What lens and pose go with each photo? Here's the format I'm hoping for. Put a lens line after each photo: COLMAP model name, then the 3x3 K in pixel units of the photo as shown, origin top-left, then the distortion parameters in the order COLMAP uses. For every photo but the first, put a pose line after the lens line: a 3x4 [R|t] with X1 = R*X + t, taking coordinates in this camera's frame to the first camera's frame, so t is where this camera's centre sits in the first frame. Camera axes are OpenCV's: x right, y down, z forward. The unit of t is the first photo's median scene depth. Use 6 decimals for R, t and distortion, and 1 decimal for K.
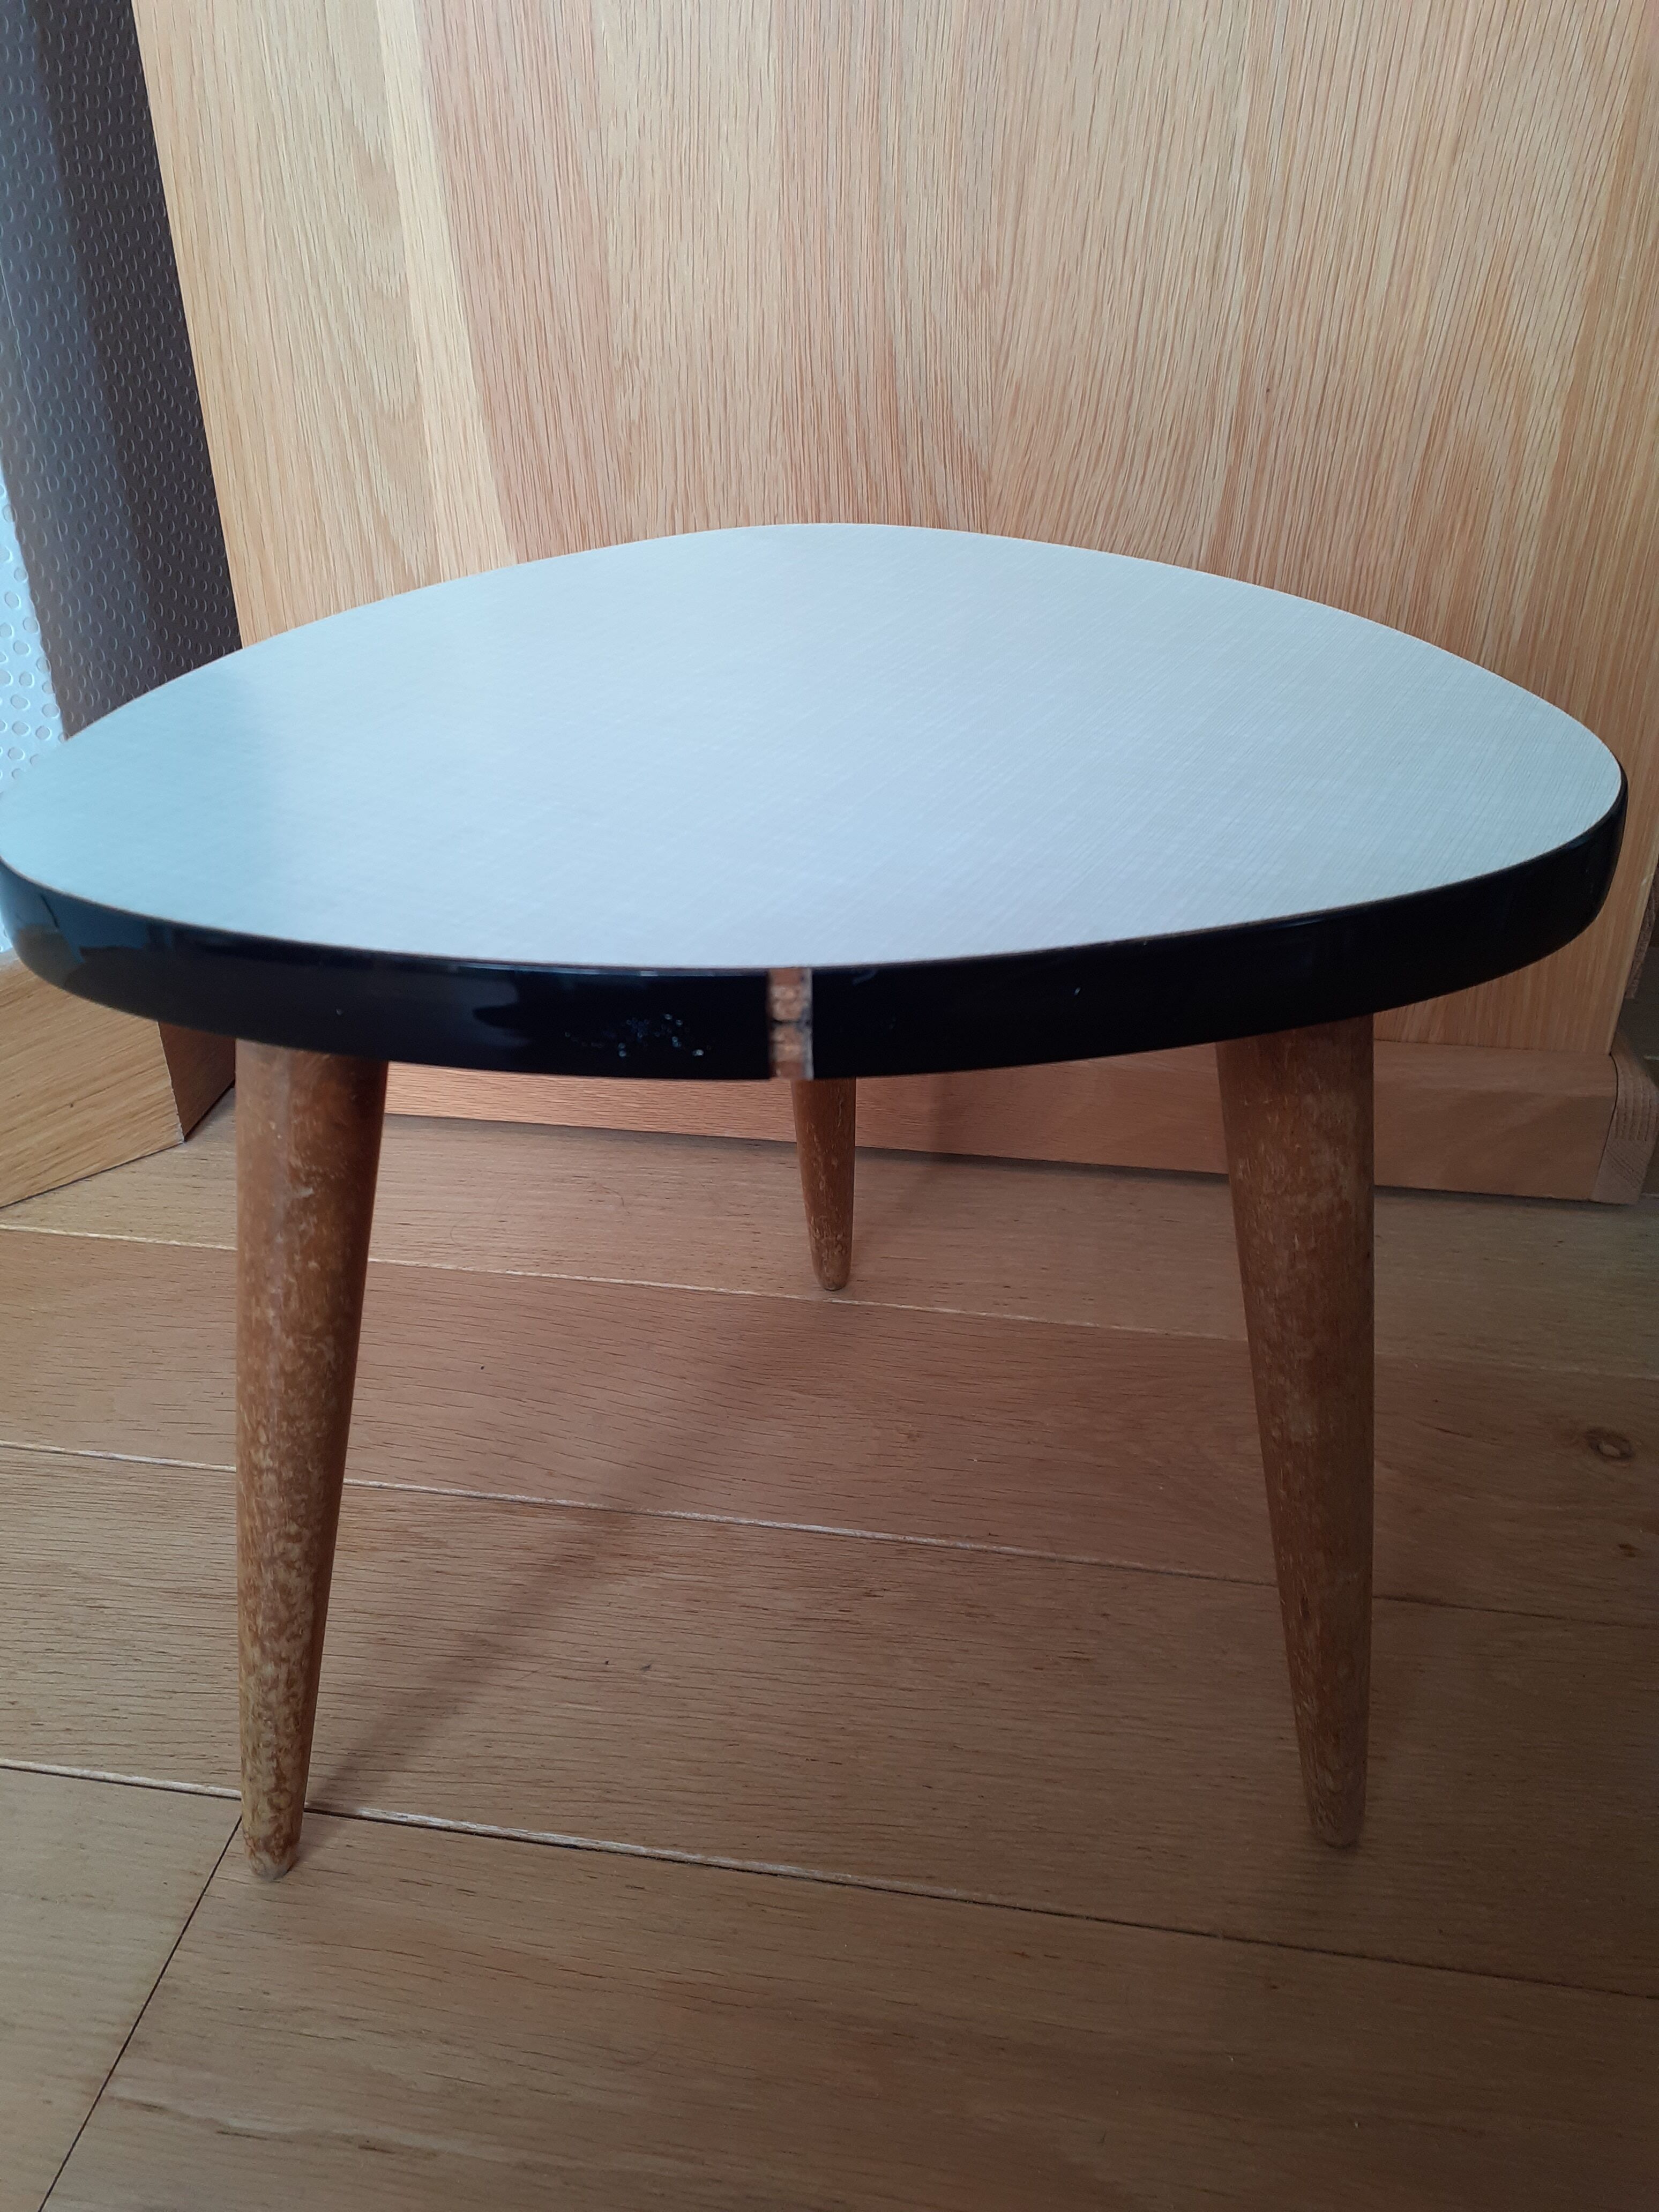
lens RADIAL K [[1793.2, 0, 748.3], [0, 1793.2, 1128.9], [0, 0, 1]] dist [0.022961, -0.002488]
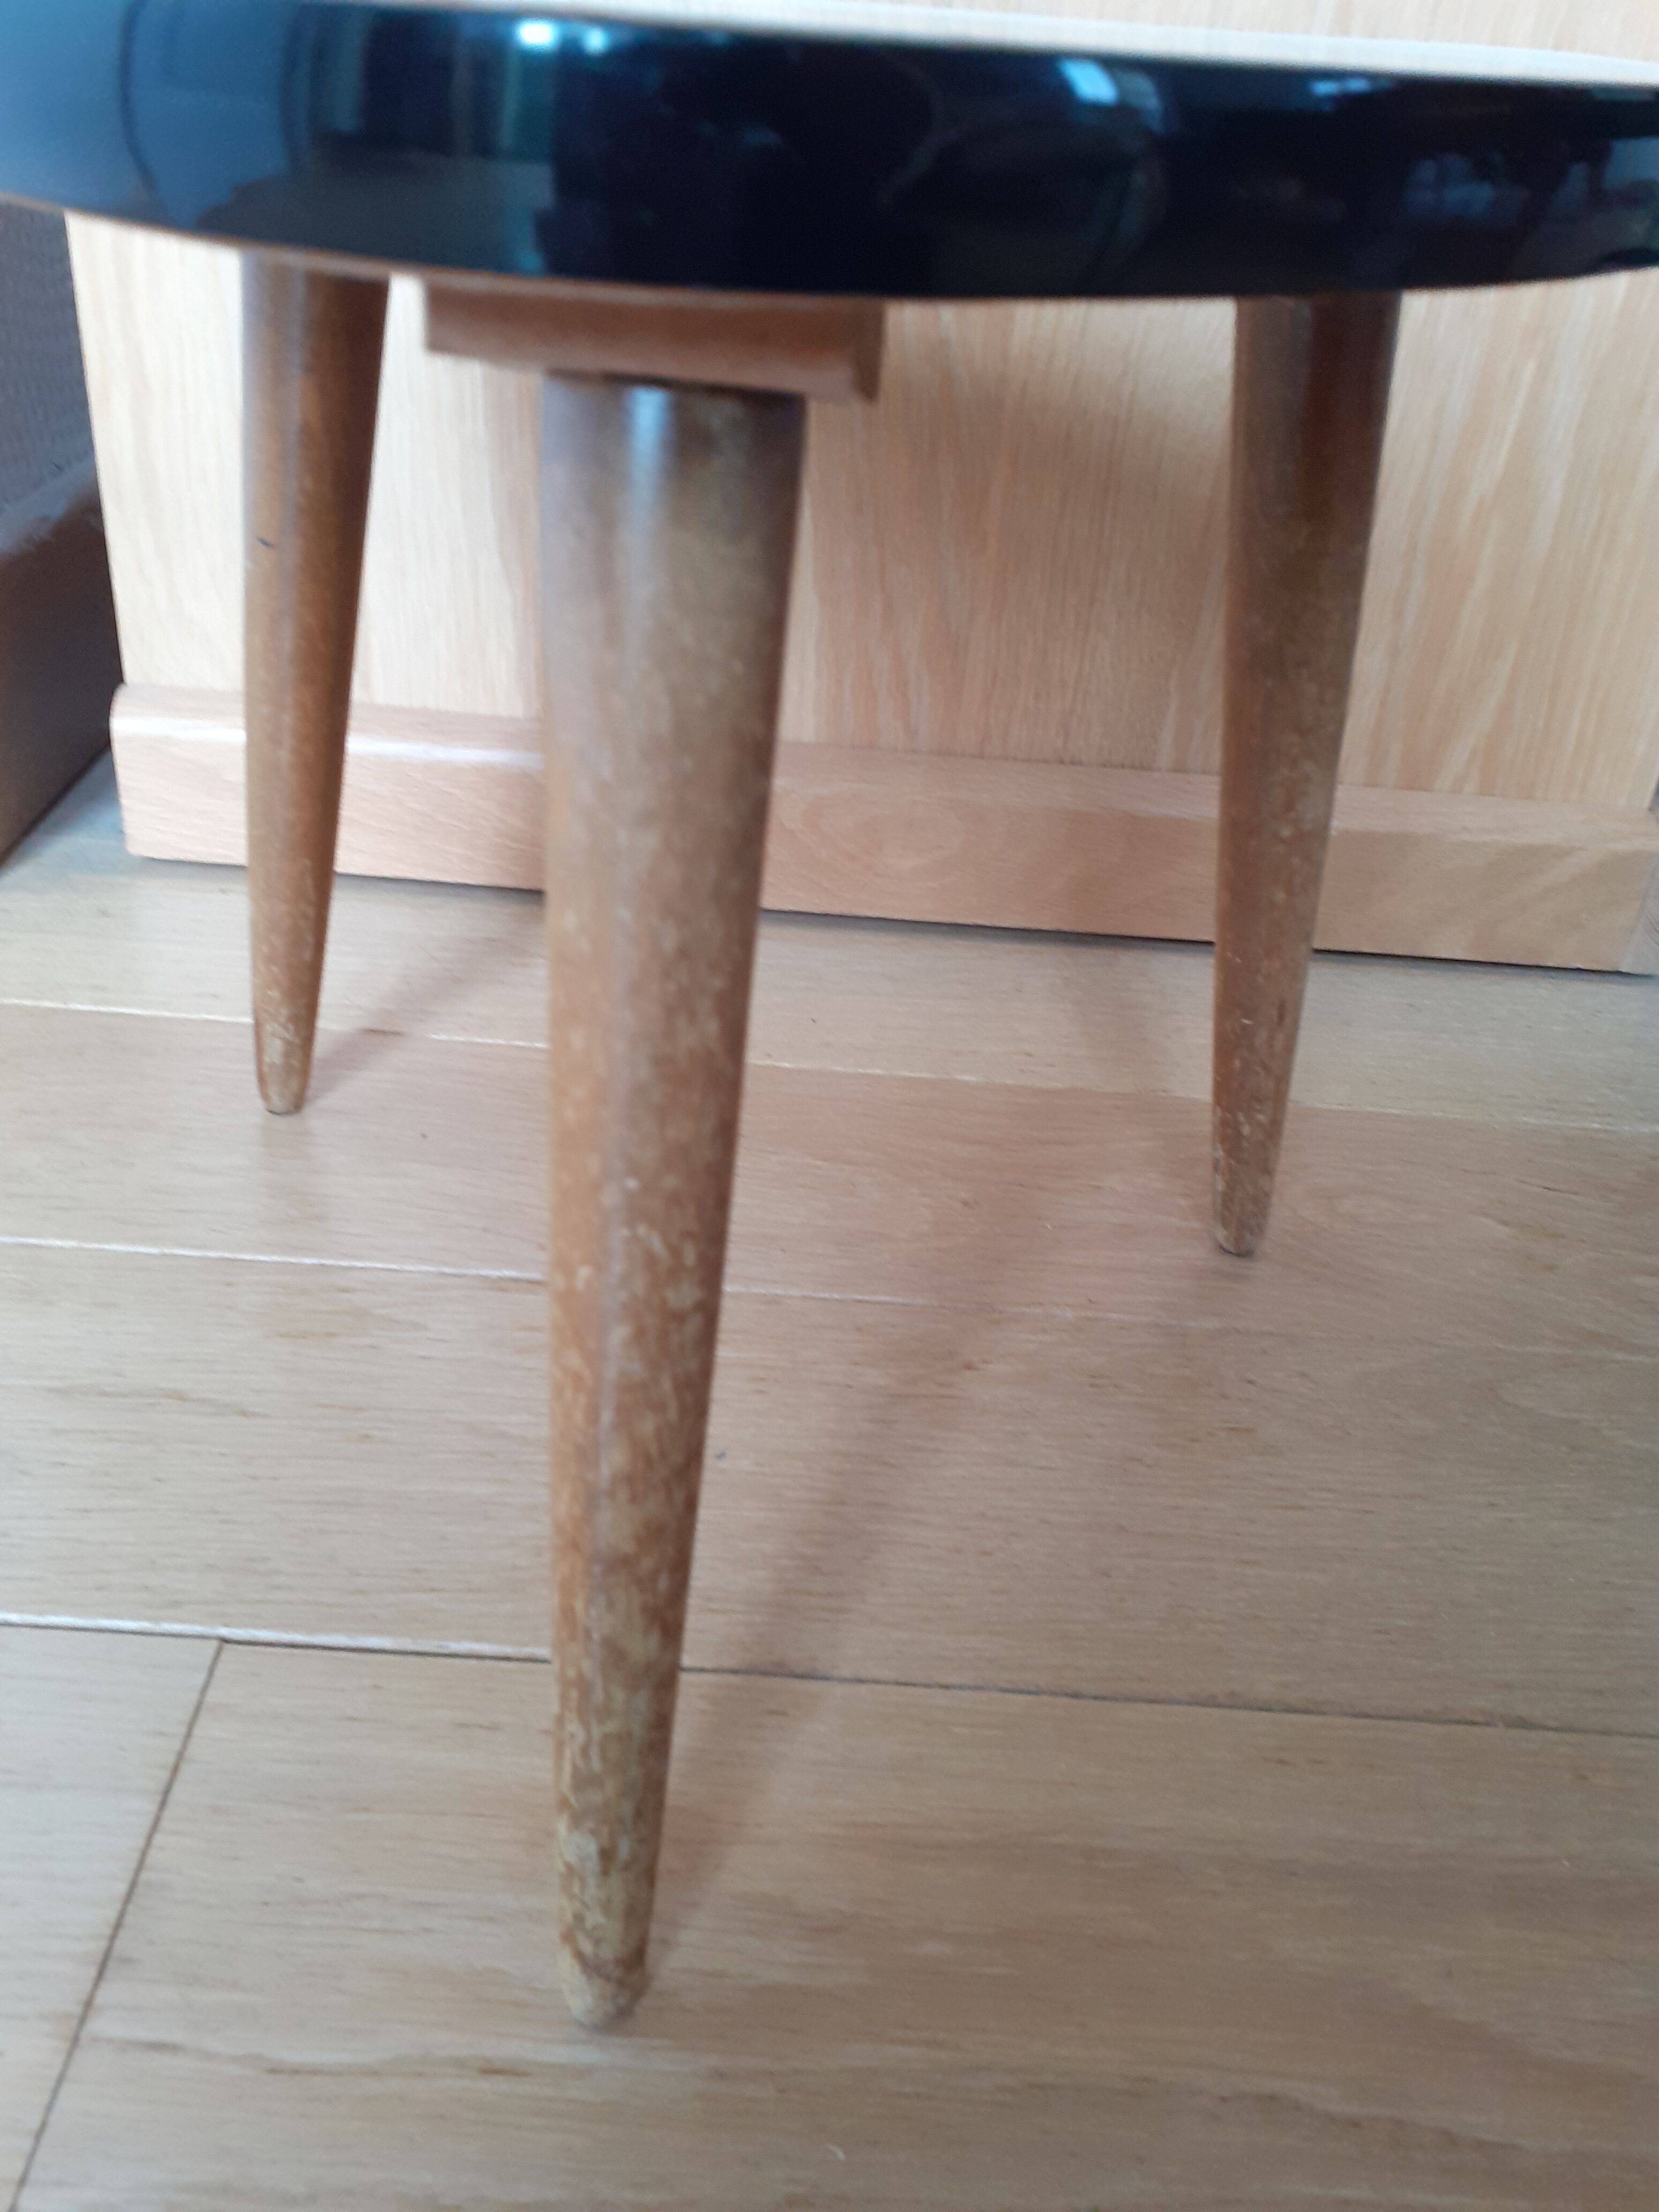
lens RADIAL K [[1850.0, 0, 829.5], [0, 1850.0, 1106.0], [0, 0, 1]] dist [0.064764, -0.056445]
pose [[0.982742, 0.000053, 0.184980, -0.136016], [-0.006073, 0.999470, 0.031977, 0.102070], [-0.184880, -0.032548, 0.982222, 0.168263]]
